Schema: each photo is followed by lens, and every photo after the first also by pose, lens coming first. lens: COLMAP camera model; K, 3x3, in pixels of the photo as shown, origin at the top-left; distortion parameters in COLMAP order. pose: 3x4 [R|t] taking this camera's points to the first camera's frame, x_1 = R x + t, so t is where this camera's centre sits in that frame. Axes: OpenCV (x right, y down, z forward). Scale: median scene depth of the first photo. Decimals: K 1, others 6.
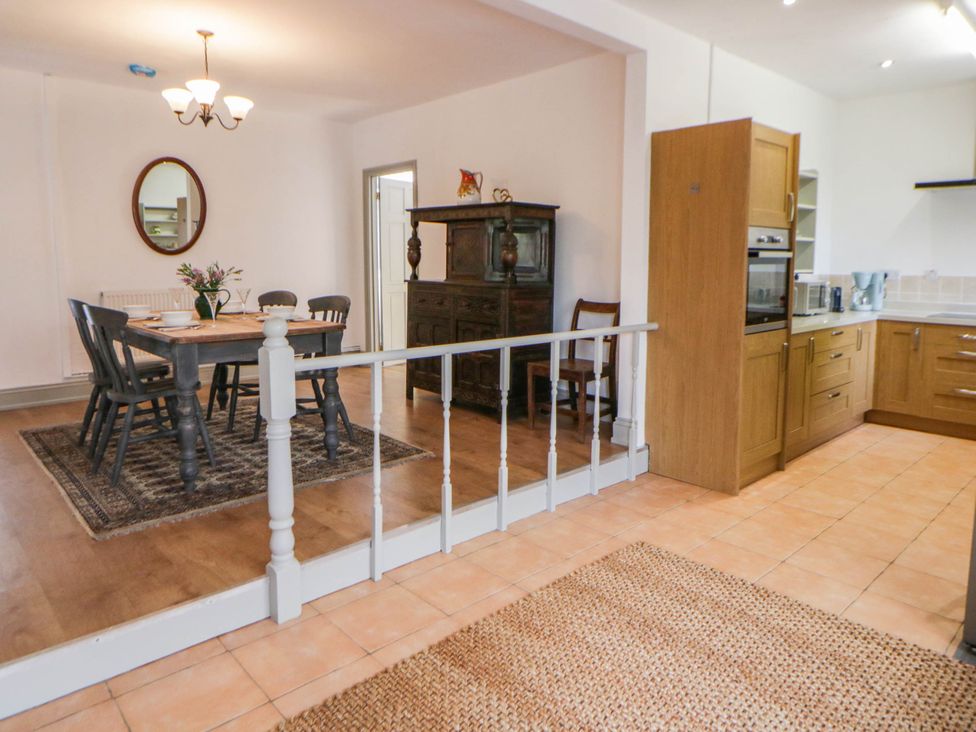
lens RADIAL K [[636.8, 0, 488.8], [0, 636.8, 332.5], [0, 0, 1]] dist [-0.037091, -0.000124]
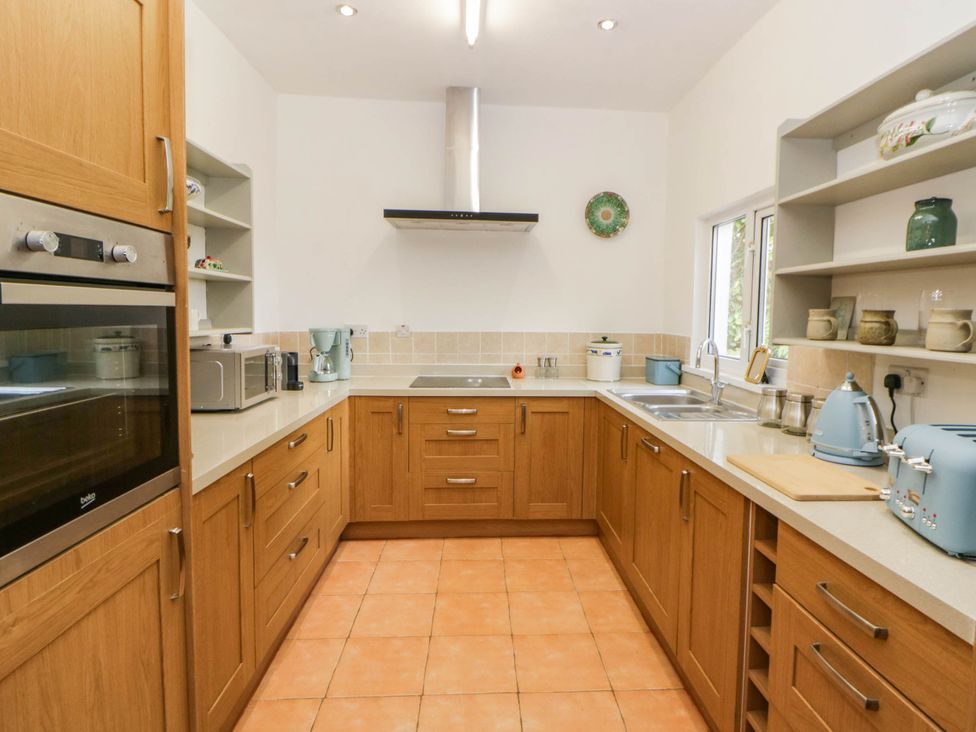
lens RADIAL K [[536.4, 0, 498.7], [0, 536.4, 337.7], [0, 0, 1]] dist [0.003207, -0.021248]
pose [[0.641665, -0.028655, 0.766450, 0.294917], [0.077561, 0.996603, -0.027674, -0.062559], [-0.763053, 0.077204, 0.641708, 0.530034]]
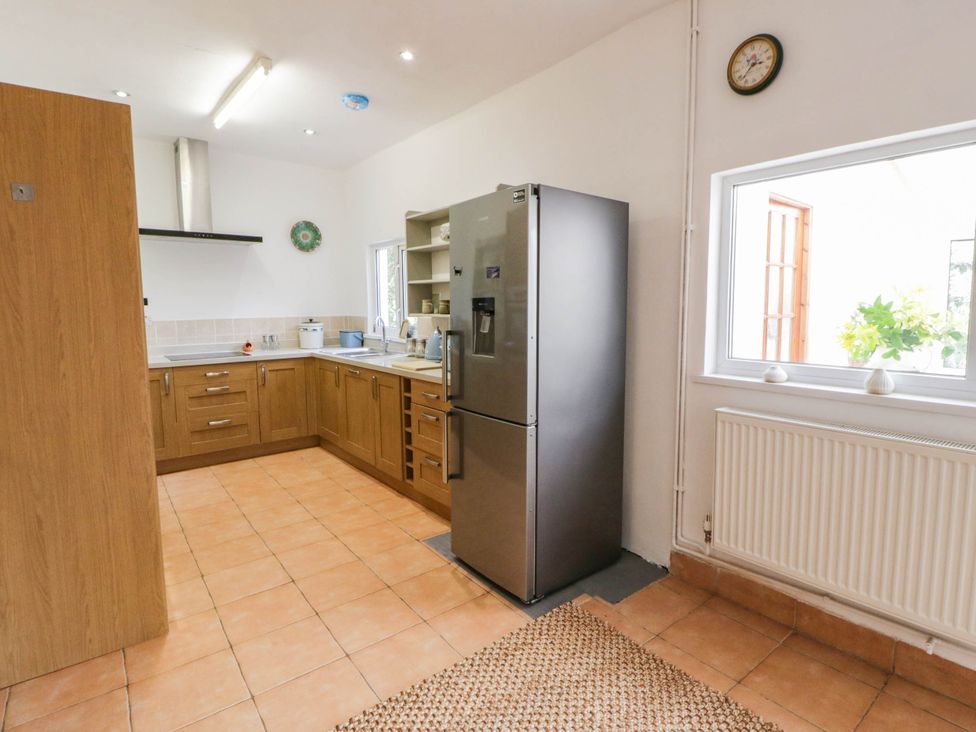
lens RADIAL K [[508.8, 0, 511.7], [0, 508.8, 356.9], [0, 0, 1]] dist [0.001493, -0.011509]
pose [[0.054997, -0.109478, 0.992467, -0.101299], [0.124063, 0.987018, 0.102002, -0.050619], [-0.990749, 0.117519, 0.067866, 0.411670]]
